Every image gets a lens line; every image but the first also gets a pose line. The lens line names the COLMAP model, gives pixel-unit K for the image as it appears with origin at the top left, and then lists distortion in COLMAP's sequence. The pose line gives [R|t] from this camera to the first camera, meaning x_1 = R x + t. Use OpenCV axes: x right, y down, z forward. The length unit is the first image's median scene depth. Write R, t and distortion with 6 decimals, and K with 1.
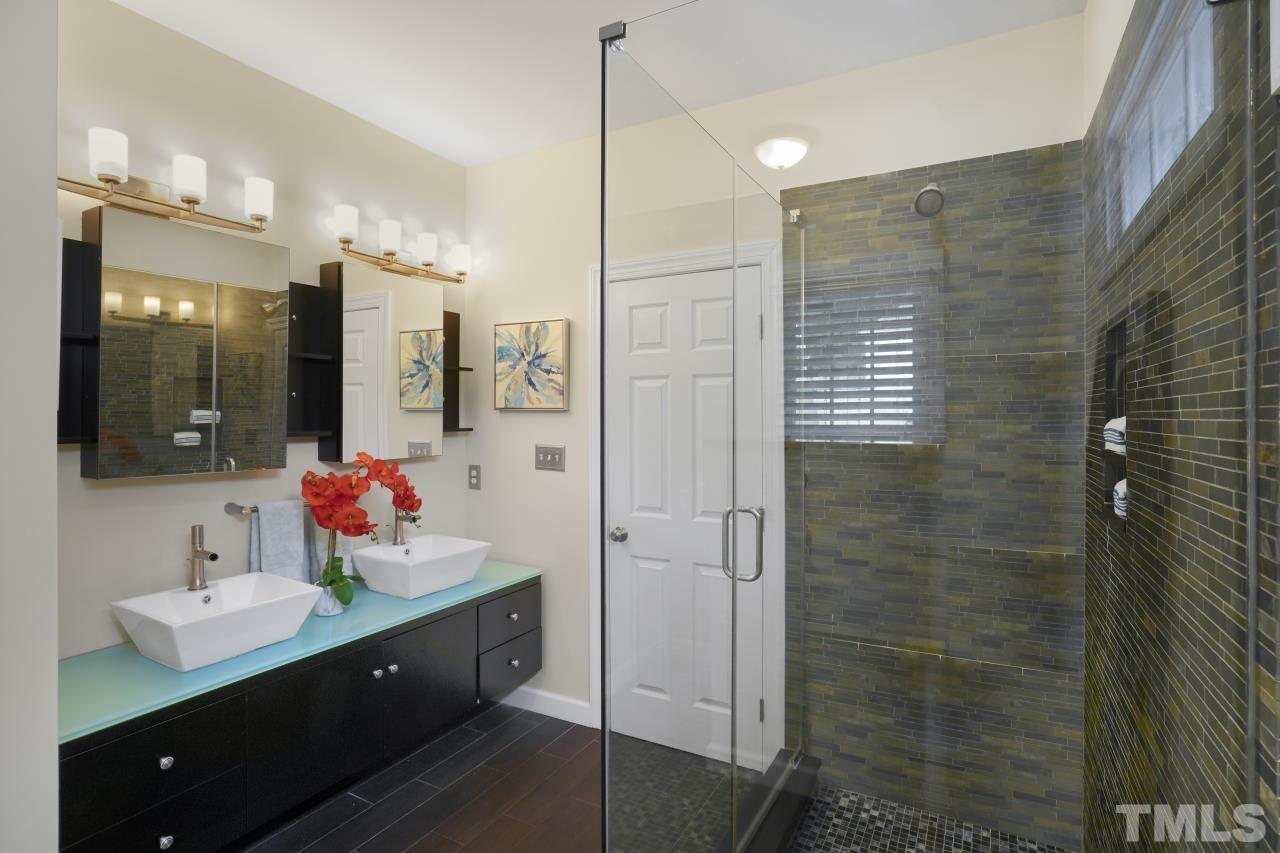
lens RADIAL K [[630.8, 0, 636.6], [0, 630.8, 417.5], [0, 0, 1]] dist [-0.046041, 0.003664]
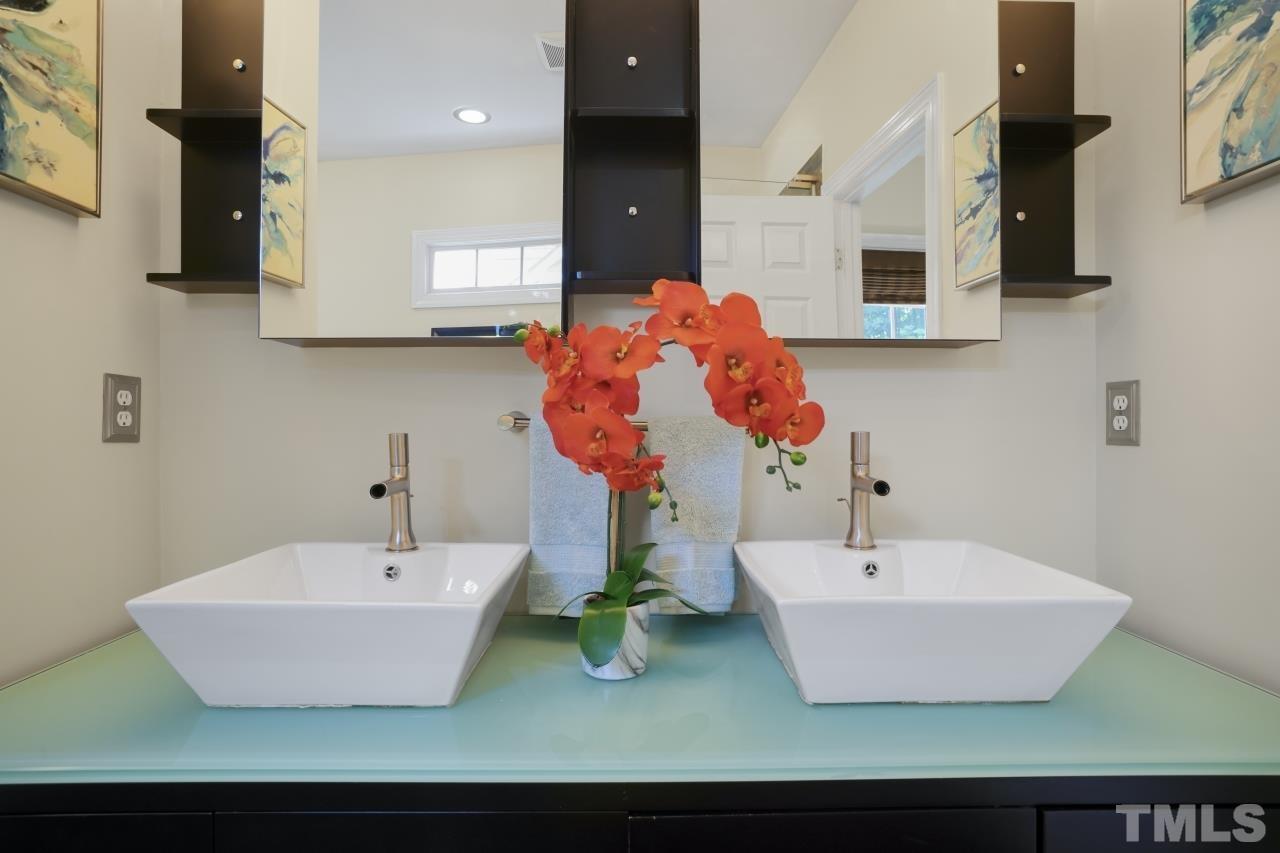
lens RADIAL K [[584.9, 0, 639.6], [0, 584.9, 431.1], [0, 0, 1]] dist [-0.027486, 0.003557]
pose [[0.482154, 0.005384, -0.876070, -0.098145], [-0.003998, 0.999984, 0.003945, 0.108106], [0.876077, 0.001600, 0.482168, 0.595782]]
